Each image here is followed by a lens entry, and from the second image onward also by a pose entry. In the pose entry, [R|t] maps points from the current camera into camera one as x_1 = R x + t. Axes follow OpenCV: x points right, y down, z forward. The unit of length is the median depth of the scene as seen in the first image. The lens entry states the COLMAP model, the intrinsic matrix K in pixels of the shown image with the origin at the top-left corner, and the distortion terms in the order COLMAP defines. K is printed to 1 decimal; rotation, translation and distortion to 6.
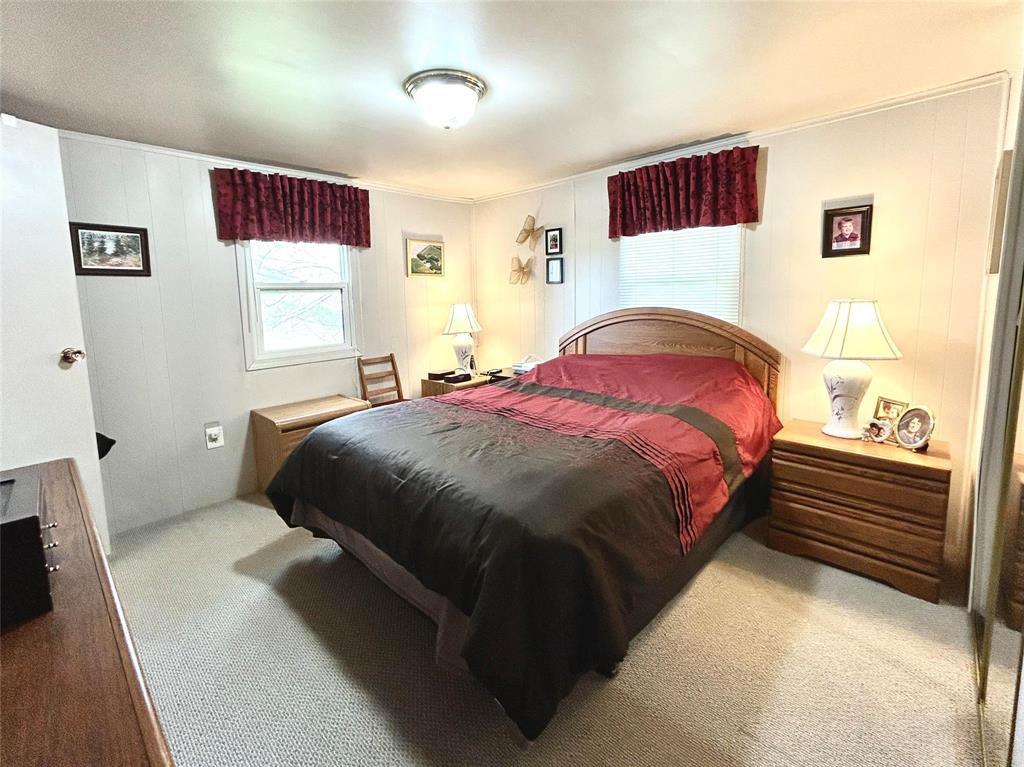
lens RADIAL K [[449.9, 0, 515.7], [0, 449.9, 346.4], [0, 0, 1]] dist [0.001895, -0.000054]
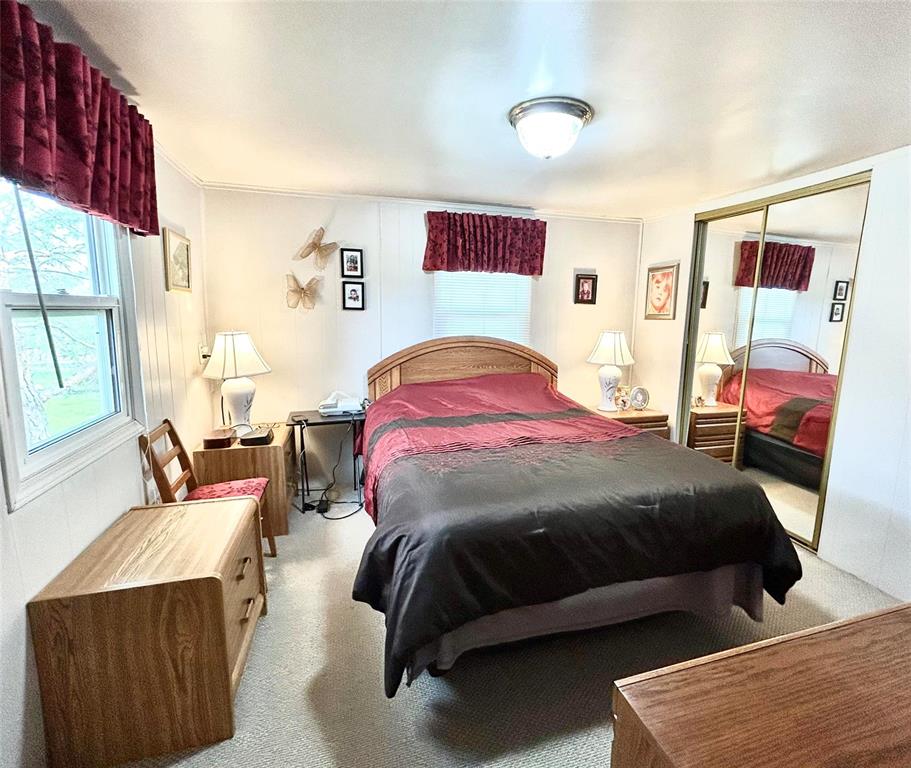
lens RADIAL K [[457.4, 0, 434.9], [0, 457.4, 383.4], [0, 0, 1]] dist [0.002791, -0.000024]
pose [[0.502651, -0.106051, 0.857960, -0.789951], [0.075365, 0.994044, 0.078718, -0.066380], [-0.861198, 0.025092, 0.507649, 0.492404]]
